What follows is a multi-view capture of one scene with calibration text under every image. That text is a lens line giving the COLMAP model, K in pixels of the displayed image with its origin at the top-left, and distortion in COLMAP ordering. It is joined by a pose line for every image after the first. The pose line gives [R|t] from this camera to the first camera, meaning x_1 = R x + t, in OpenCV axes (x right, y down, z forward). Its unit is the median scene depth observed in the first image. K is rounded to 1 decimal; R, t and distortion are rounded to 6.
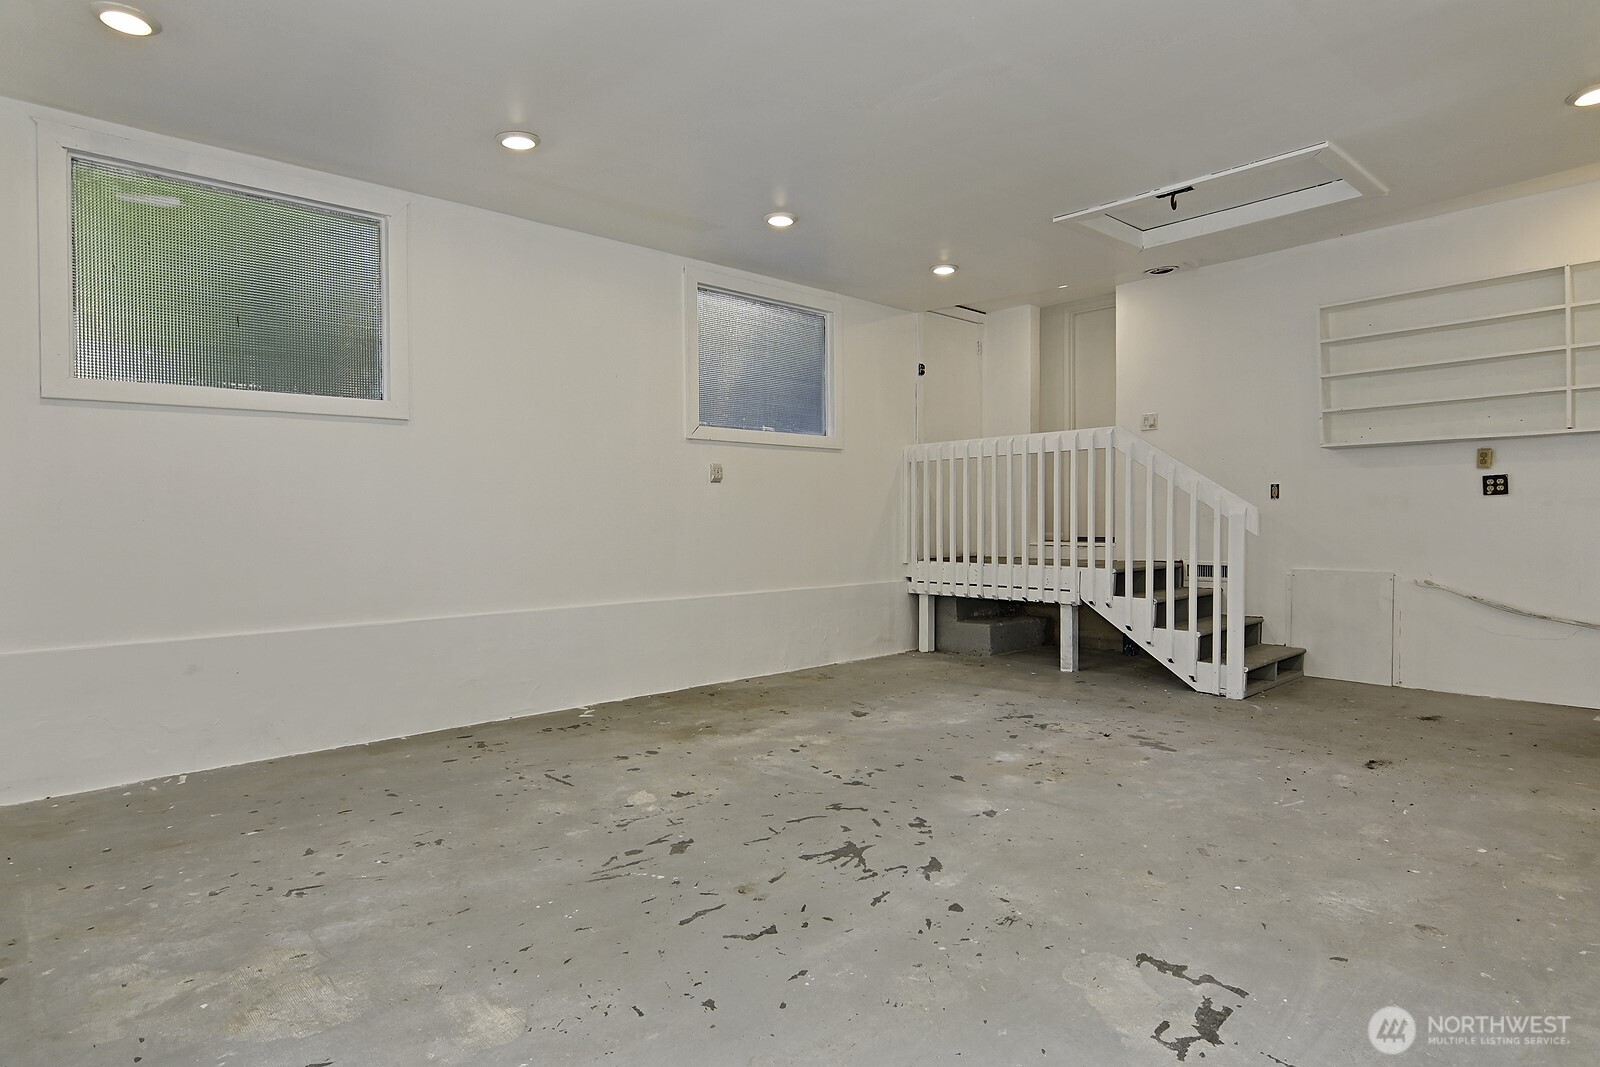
lens RADIAL K [[866.3, 0, 813.2], [0, 866.3, 531.2], [0, 0, 1]] dist [-0.014821, 0.001161]
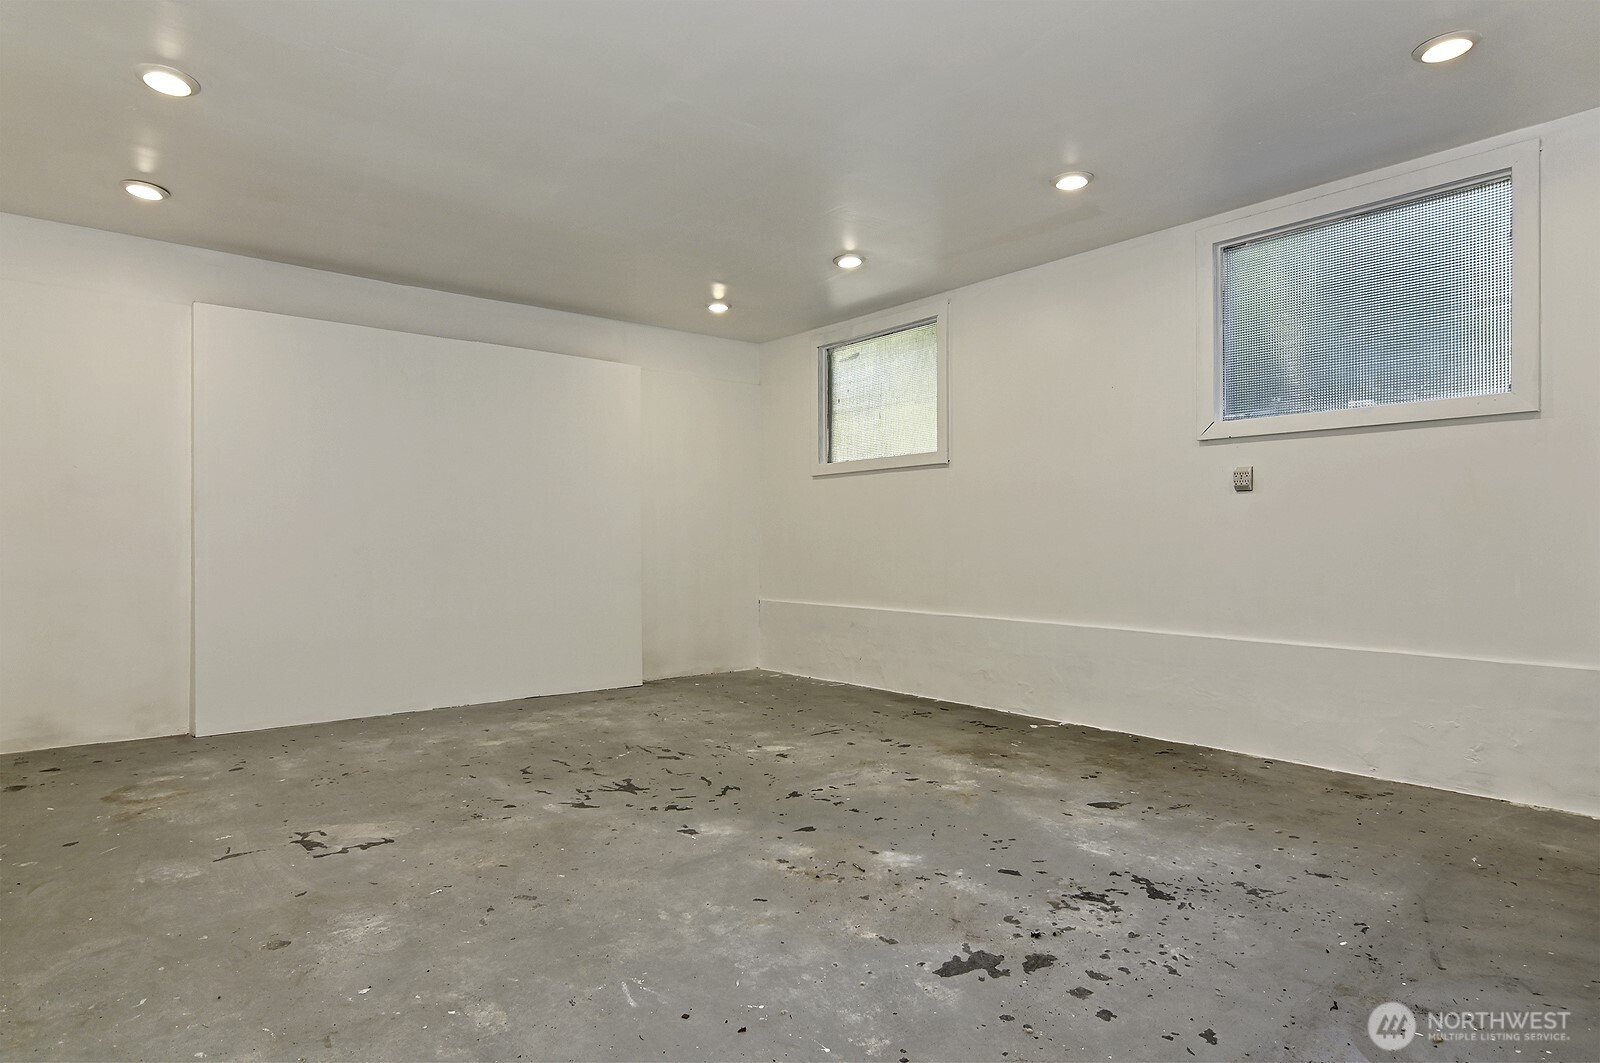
lens RADIAL K [[866.3, 0, 813.1], [0, 866.3, 533.4], [0, 0, 1]] dist [-0.014821, 0.001161]
pose [[-0.041739, 0.000146, -0.999129, 1.171099], [-0.012490, 0.999922, 0.000668, -0.025716], [0.999051, 0.012507, -0.041733, 1.142942]]
